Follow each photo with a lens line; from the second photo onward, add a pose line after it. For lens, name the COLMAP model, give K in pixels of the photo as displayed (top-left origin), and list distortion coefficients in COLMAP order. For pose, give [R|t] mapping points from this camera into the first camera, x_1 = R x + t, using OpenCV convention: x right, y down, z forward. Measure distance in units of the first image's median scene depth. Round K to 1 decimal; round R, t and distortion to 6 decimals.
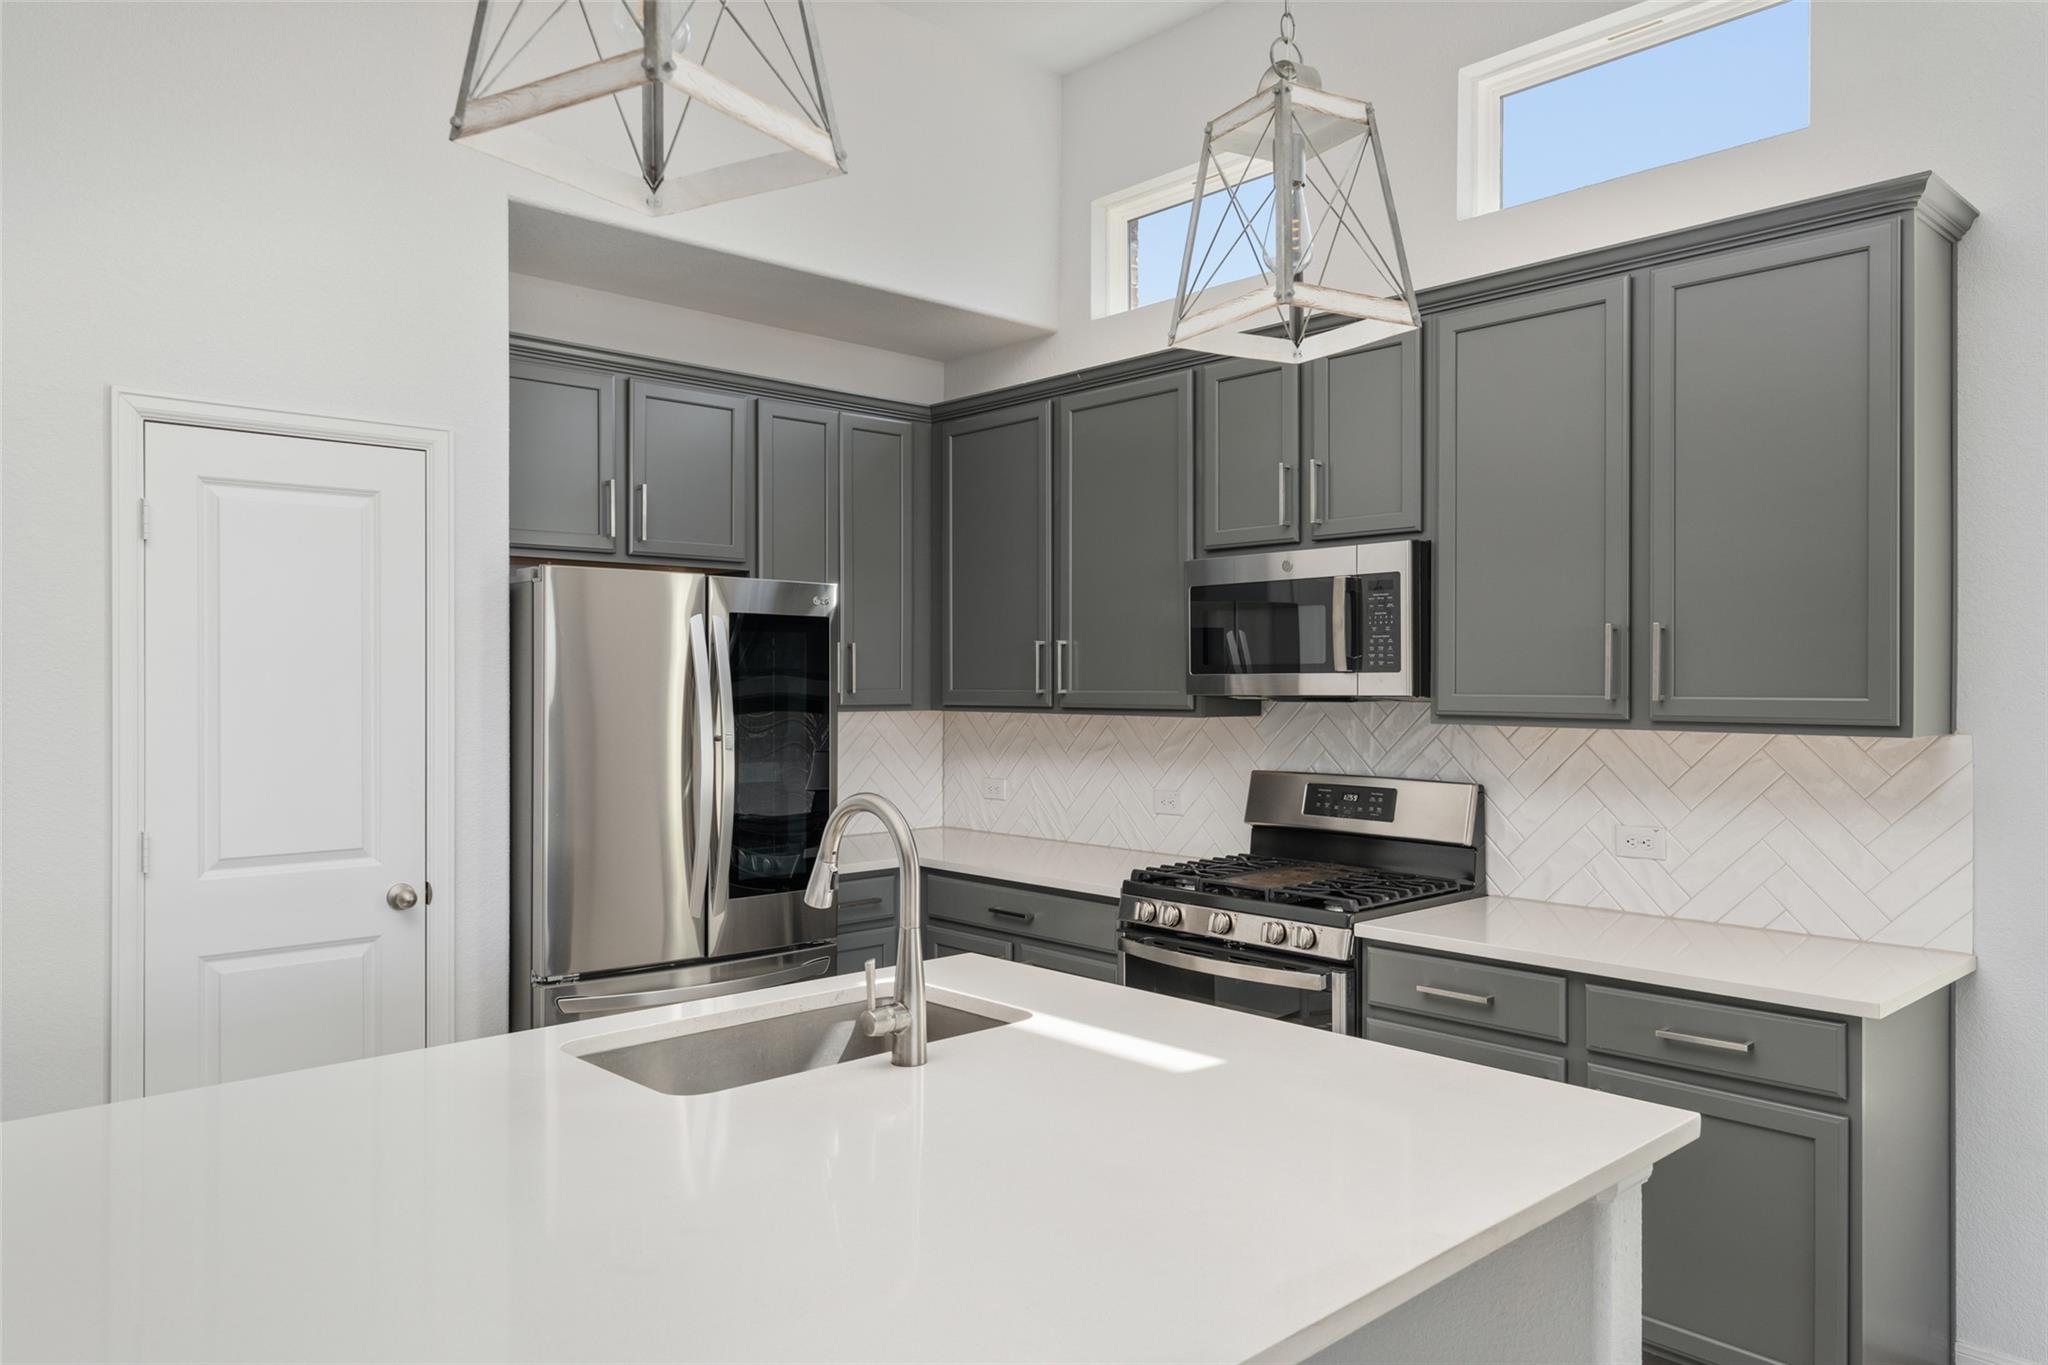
lens RADIAL K [[1364.5, 0, 1024.0], [0, 1364.5, 682.5], [0, 0, 1]] dist [-0.002277, -0.000428]
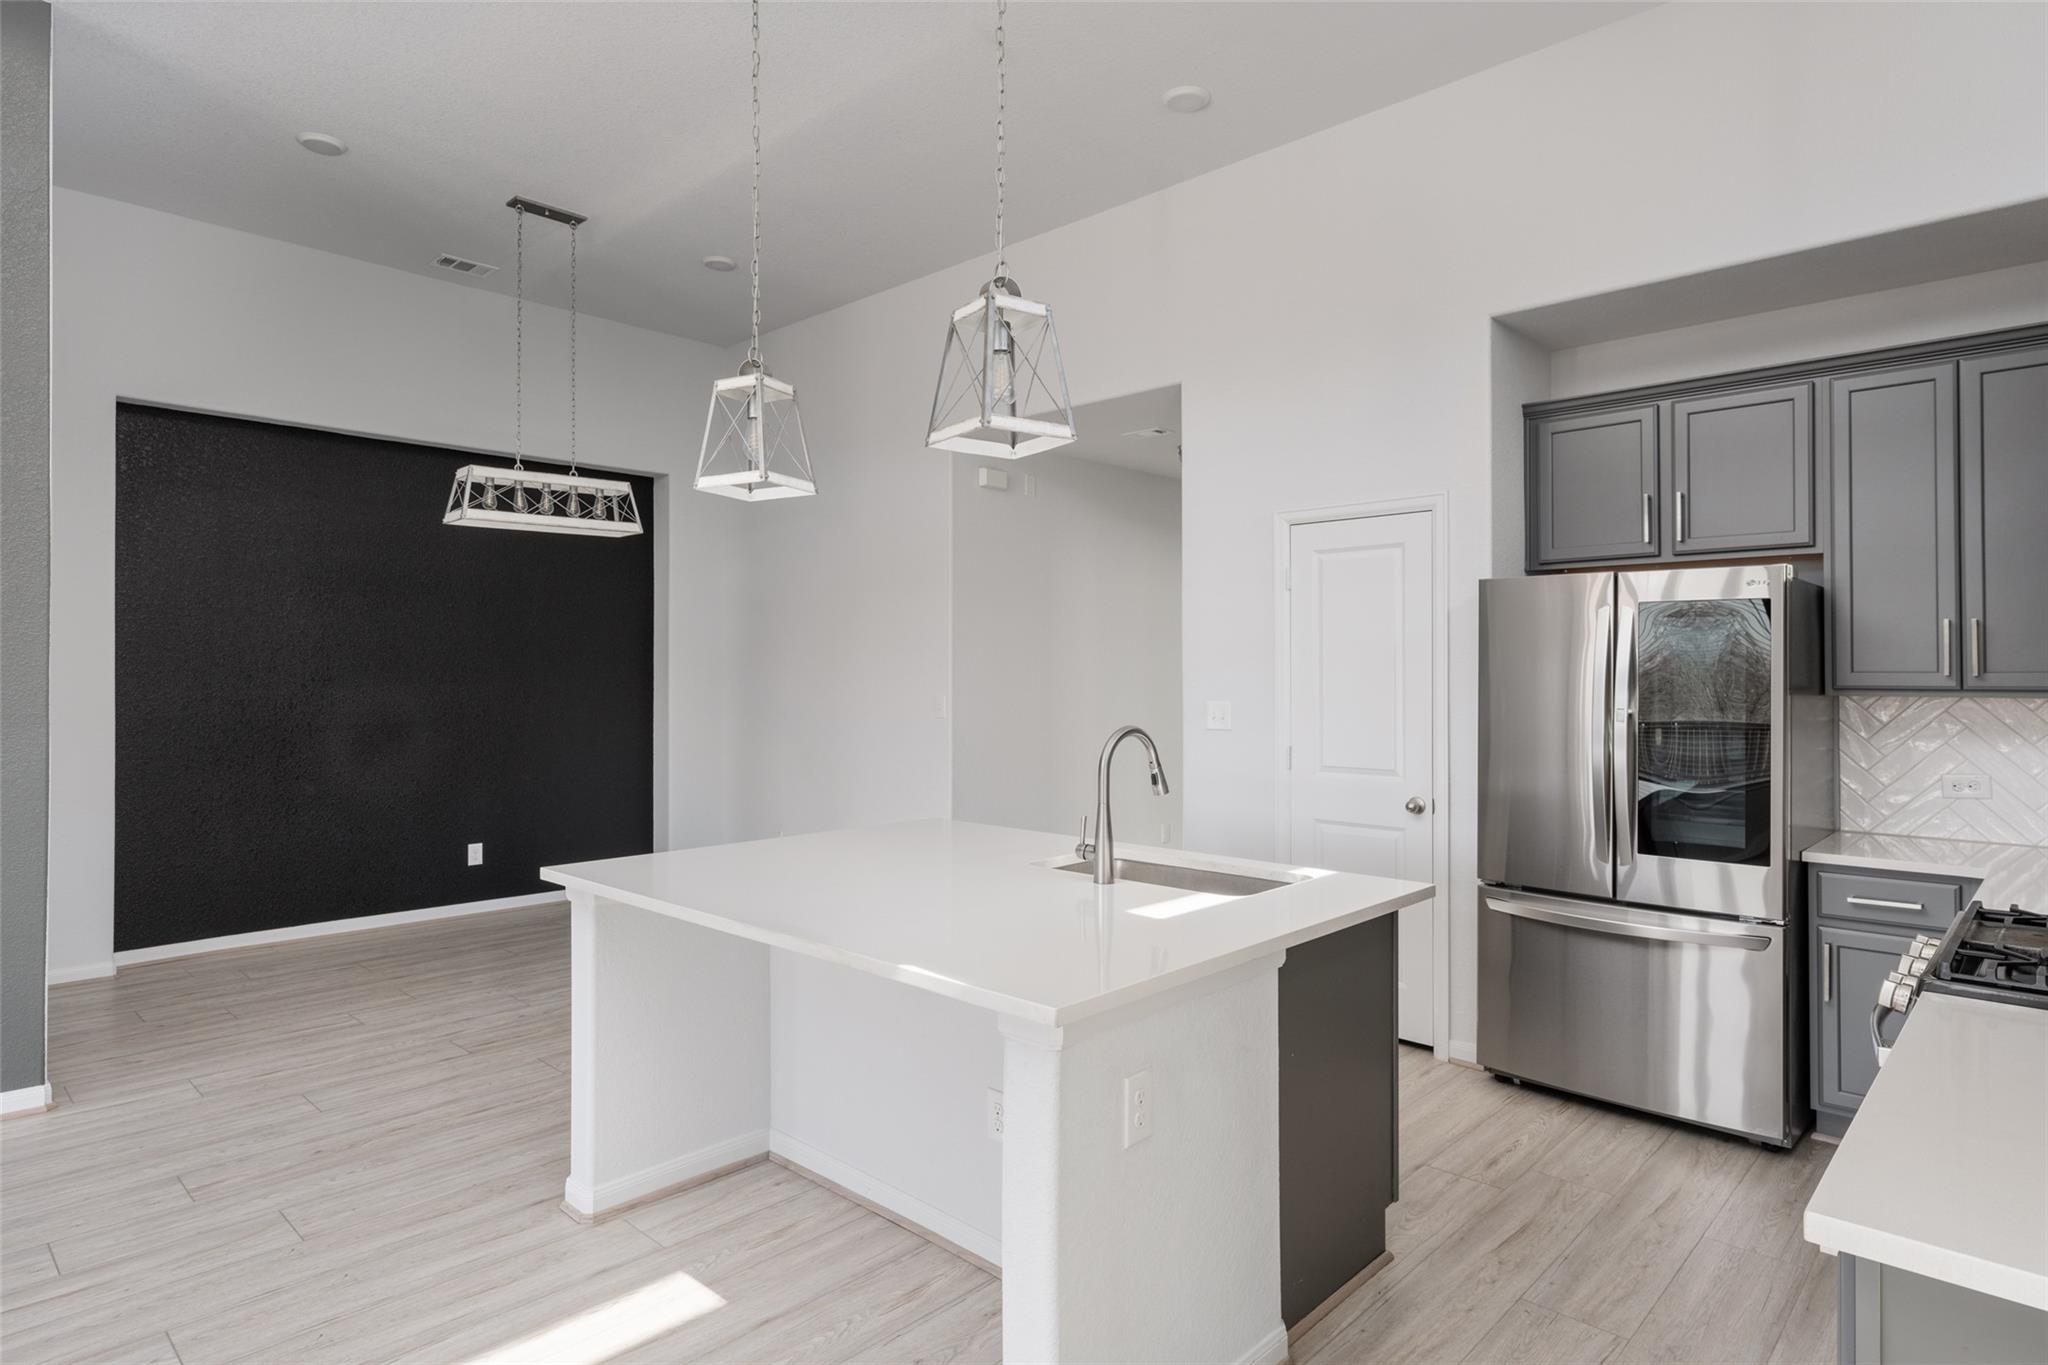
lens RADIAL K [[1120.9, 0, 1013.5], [0, 1120.9, 666.2], [0, 0, 1]] dist [0.000135, 0.000094]
pose [[0.063276, -0.006750, -0.997973, 0.704327], [0.000172, 0.999977, -0.006753, 0.008056], [0.997996, 0.000256, 0.063276, 0.423745]]
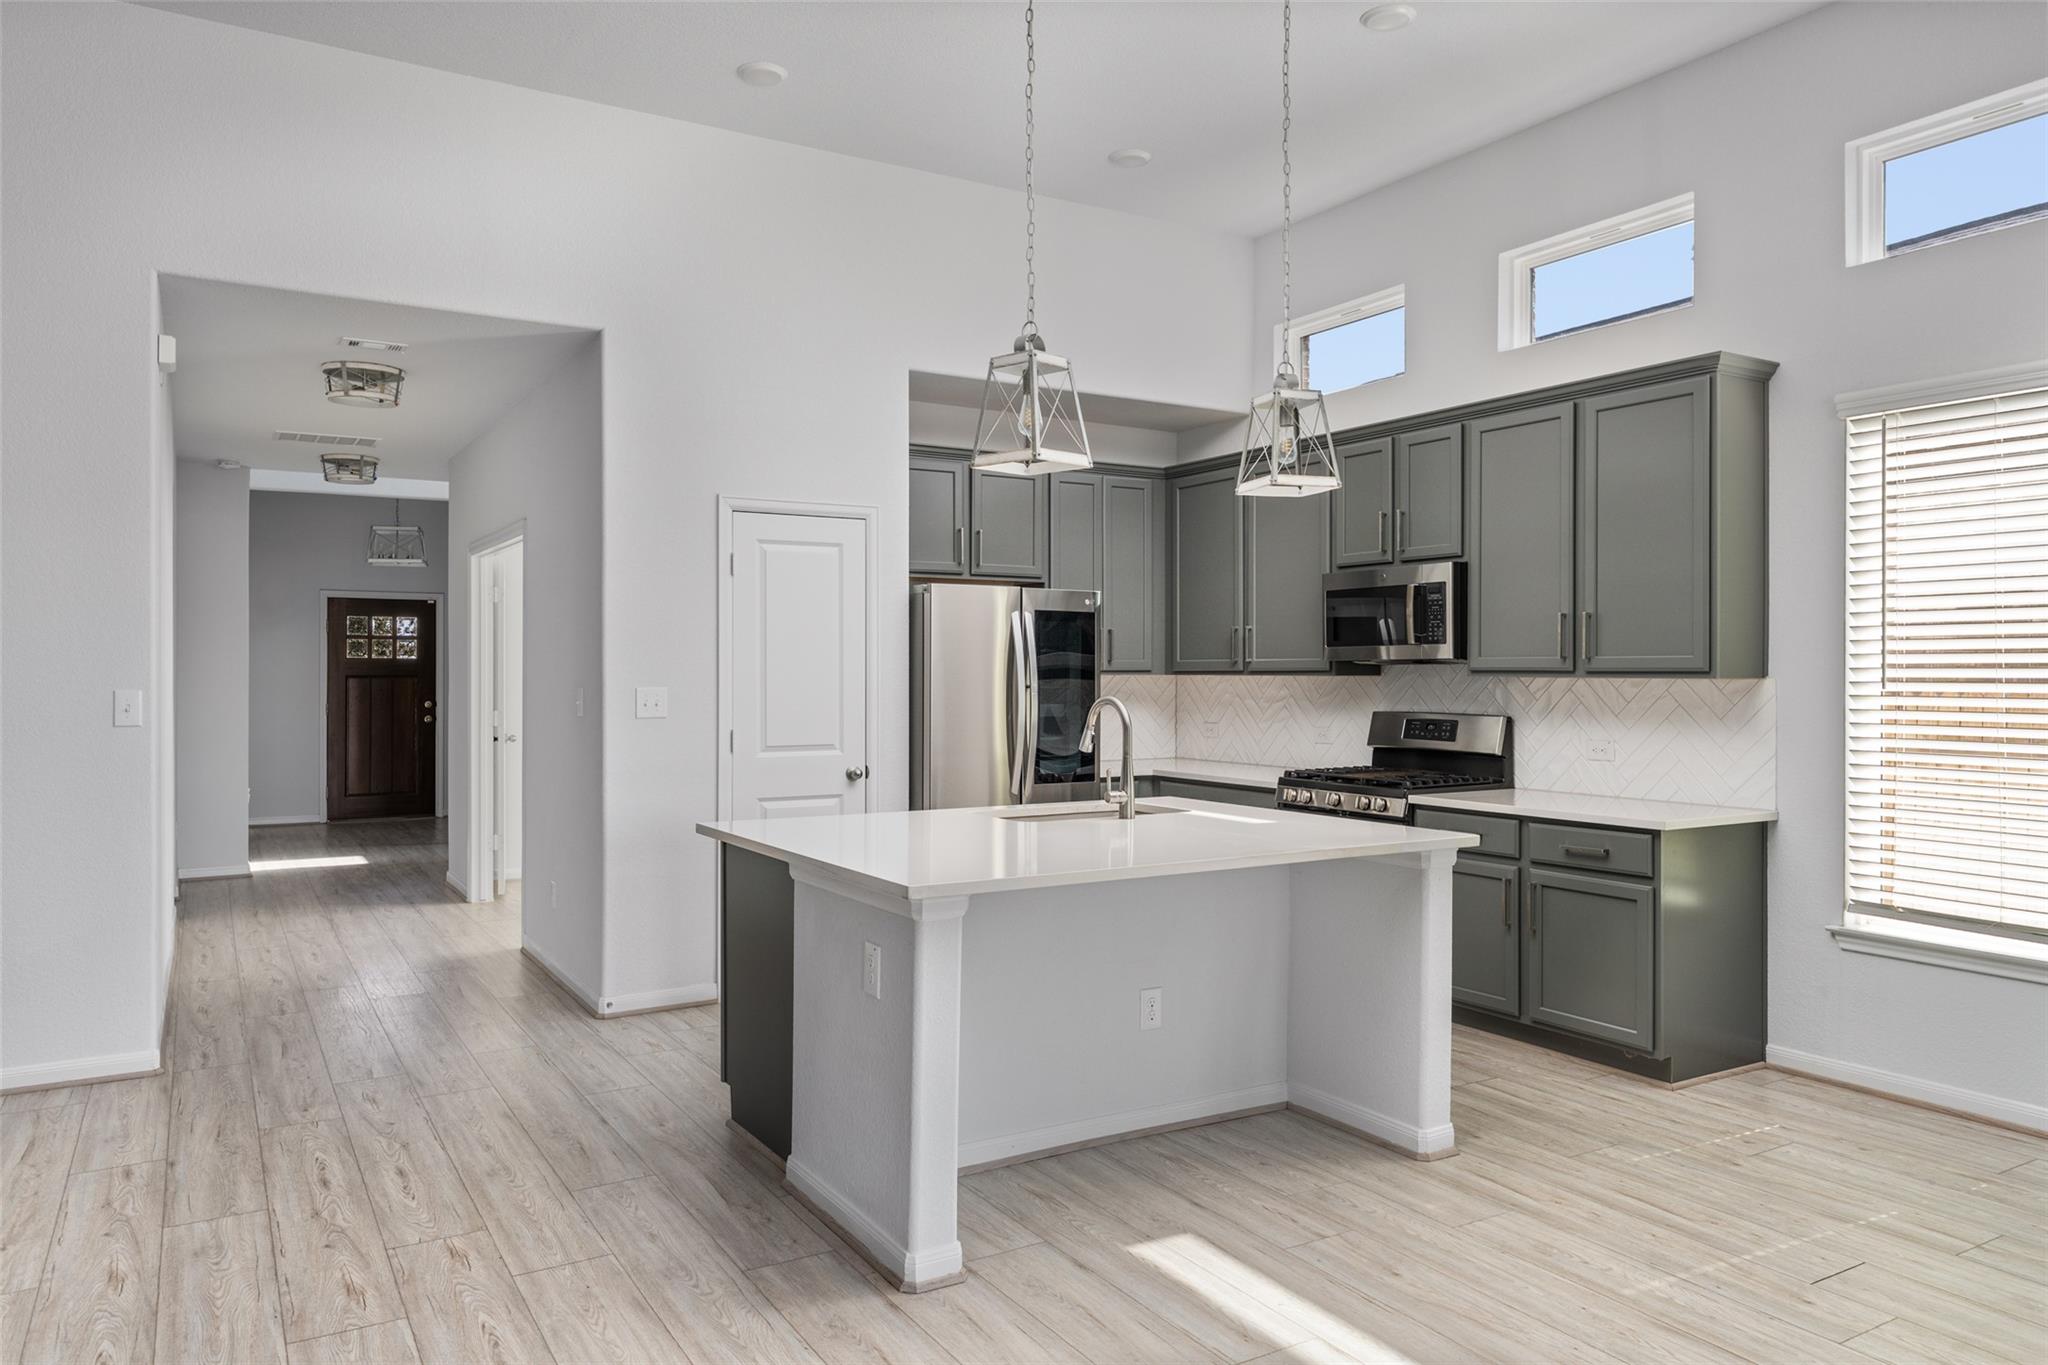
lens RADIAL K [[1364.5, 0, 1024.0], [0, 1364.5, 682.5], [0, 0, 1]] dist [-0.002277, -0.000428]
pose [[0.979914, 0.001721, -0.199414, 0.100392], [-0.000628, 0.999984, 0.005546, 0.027075], [0.199420, -0.005309, 0.979900, -0.622061]]
